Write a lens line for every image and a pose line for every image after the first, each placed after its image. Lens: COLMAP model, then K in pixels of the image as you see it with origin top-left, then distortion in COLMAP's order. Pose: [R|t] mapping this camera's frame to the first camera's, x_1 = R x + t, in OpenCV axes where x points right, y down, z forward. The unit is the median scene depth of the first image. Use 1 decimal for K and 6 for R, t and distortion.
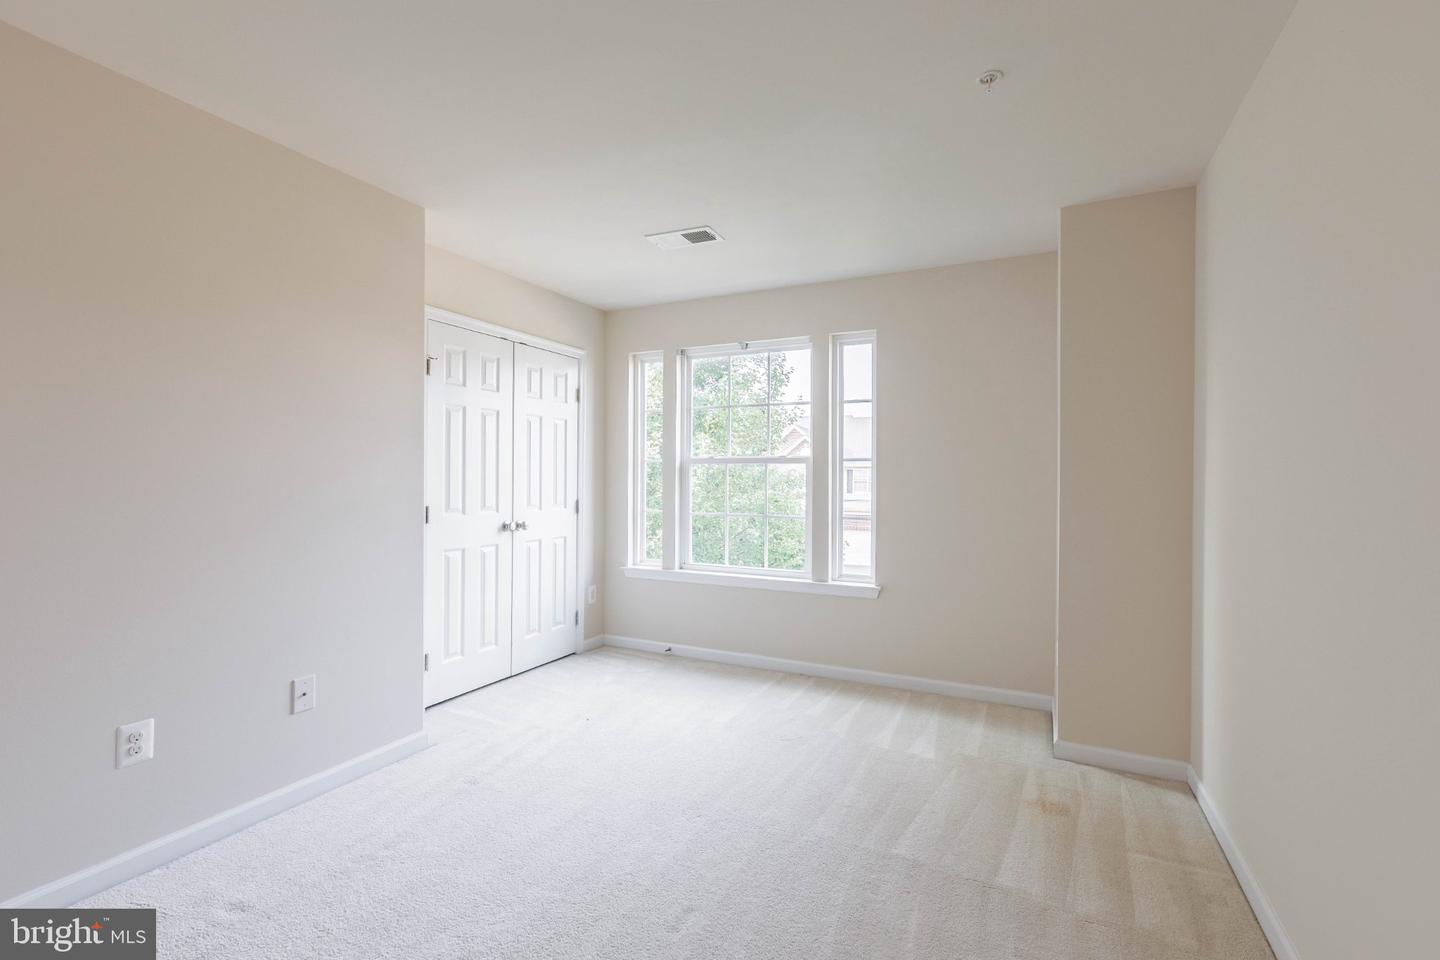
lens RADIAL K [[645.7, 0, 722.9], [0, 645.7, 479.3], [0, 0, 1]] dist [0.003538, -0.000940]
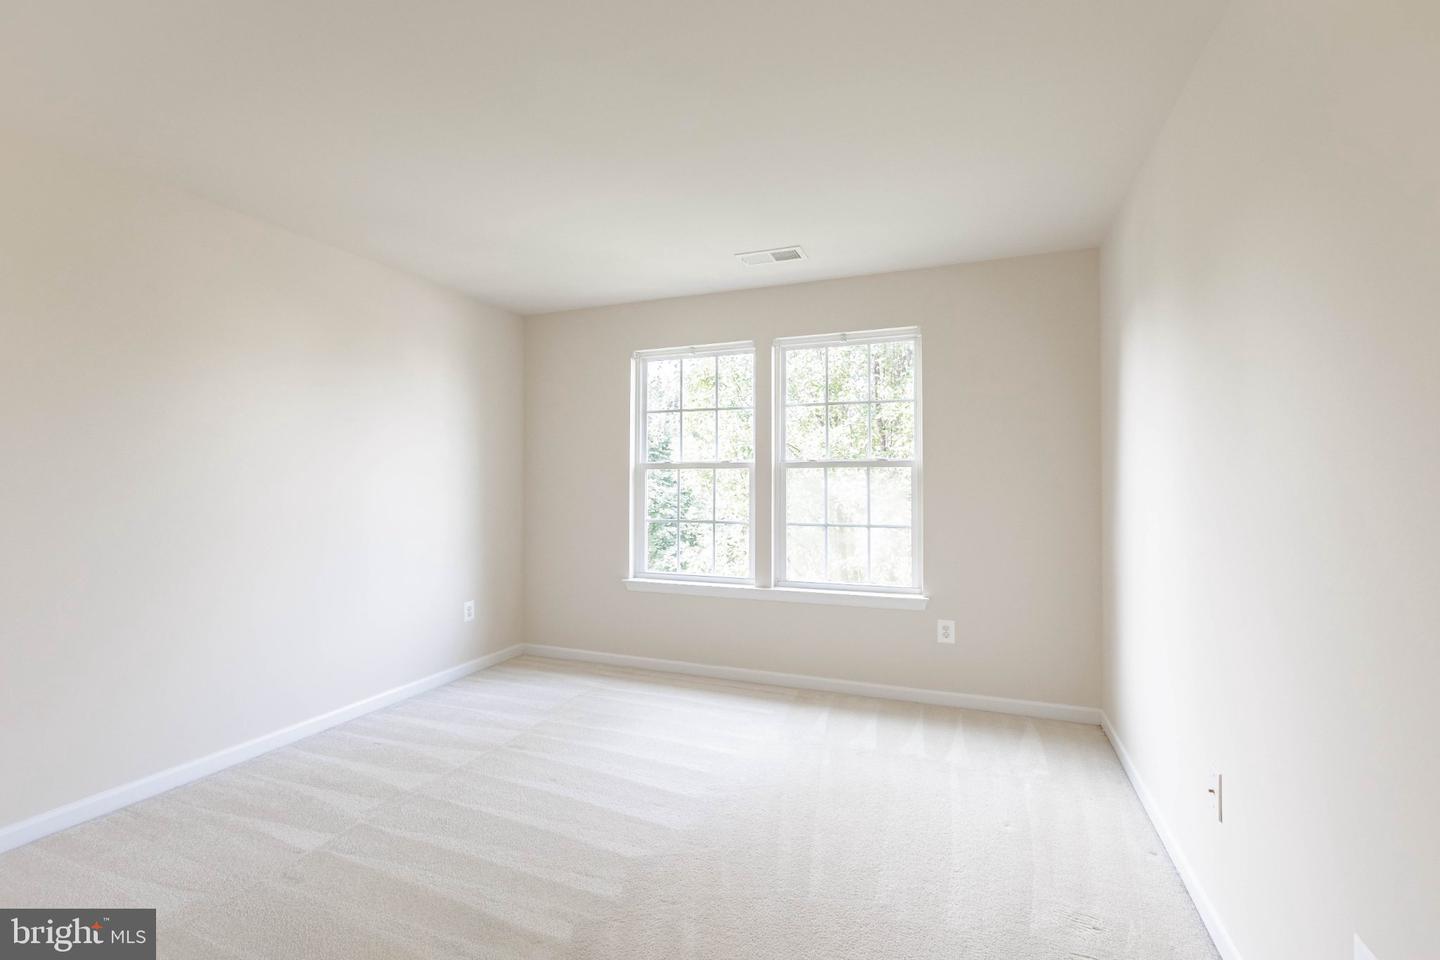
lens RADIAL K [[645.7, 0, 680.0], [0, 645.7, 478.2], [0, 0, 1]] dist [0.003538, -0.000940]
pose [[0.998367, -0.005815, 0.056822, -0.102063], [0.006375, 0.999933, -0.009688, -0.000934], [-0.056762, 0.010034, 0.998337, 0.048366]]
